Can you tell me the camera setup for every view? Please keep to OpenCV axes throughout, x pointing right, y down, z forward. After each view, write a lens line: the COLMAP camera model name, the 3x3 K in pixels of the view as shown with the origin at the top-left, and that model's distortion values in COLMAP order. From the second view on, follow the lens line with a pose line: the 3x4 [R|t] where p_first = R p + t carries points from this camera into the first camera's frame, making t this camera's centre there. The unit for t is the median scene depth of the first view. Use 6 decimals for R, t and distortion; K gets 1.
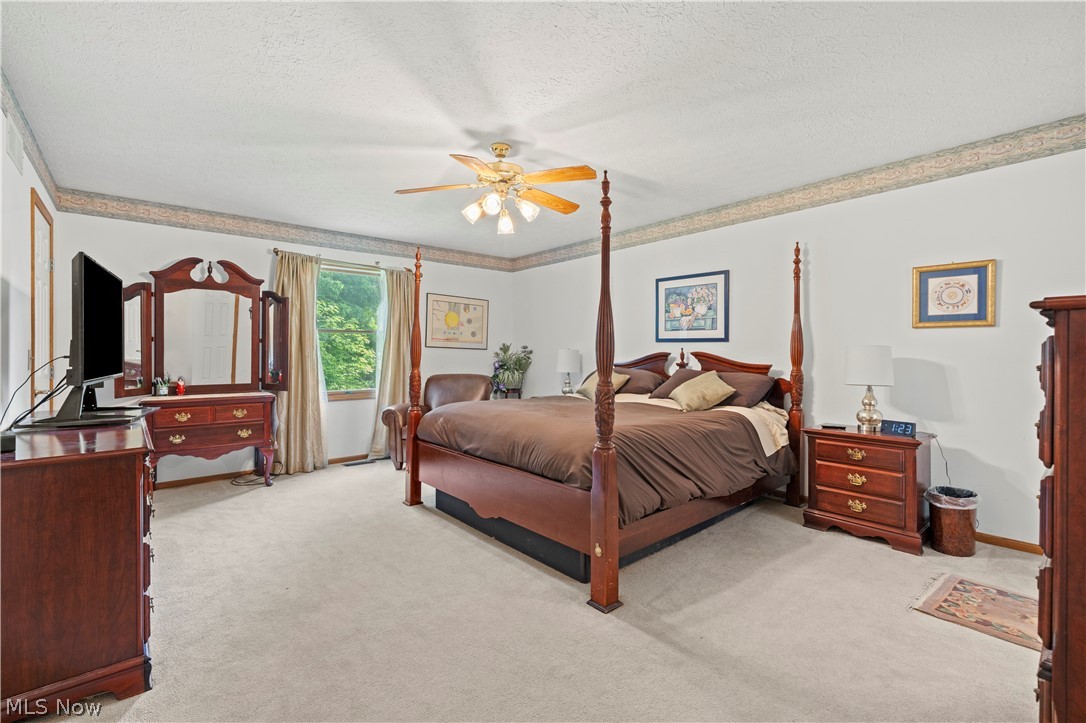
lens RADIAL K [[473.3, 0, 543.6], [0, 473.3, 358.3], [0, 0, 1]] dist [0.000935, 0.000474]
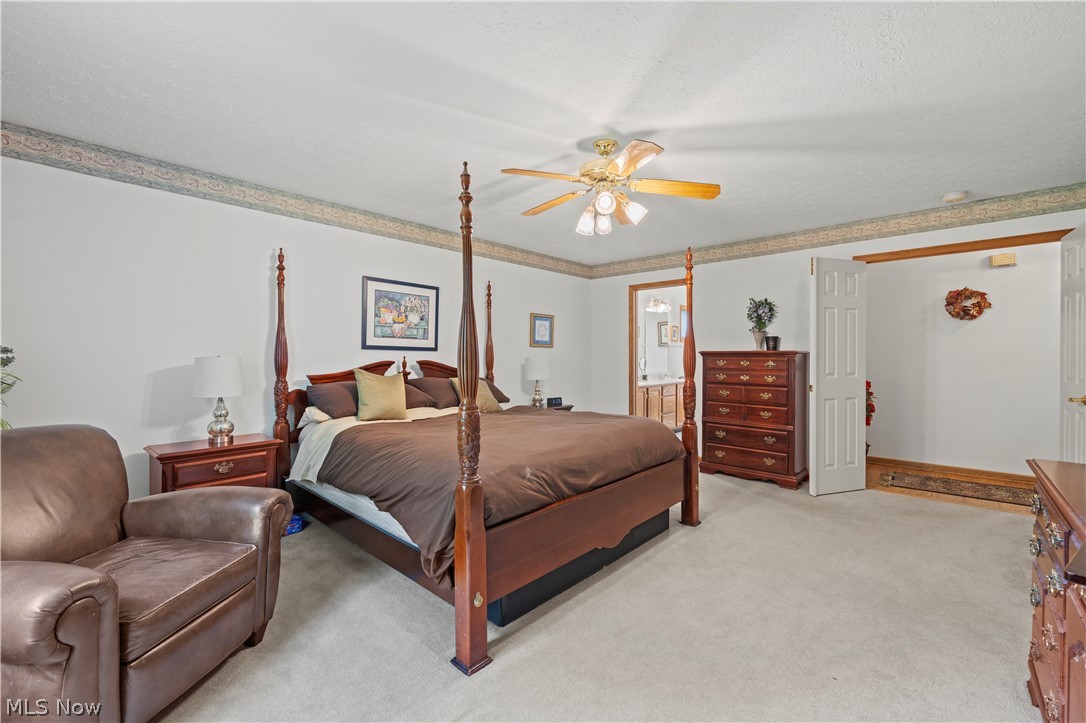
lens RADIAL K [[437.2, 0, 543.0], [0, 437.2, 361.5], [0, 0, 1]] dist [0.008423, -0.000117]
pose [[-0.100152, -0.012927, 0.994888, -0.625329], [0.007435, 0.999878, 0.013741, -0.021446], [-0.994944, 0.008773, -0.100044, 0.802646]]
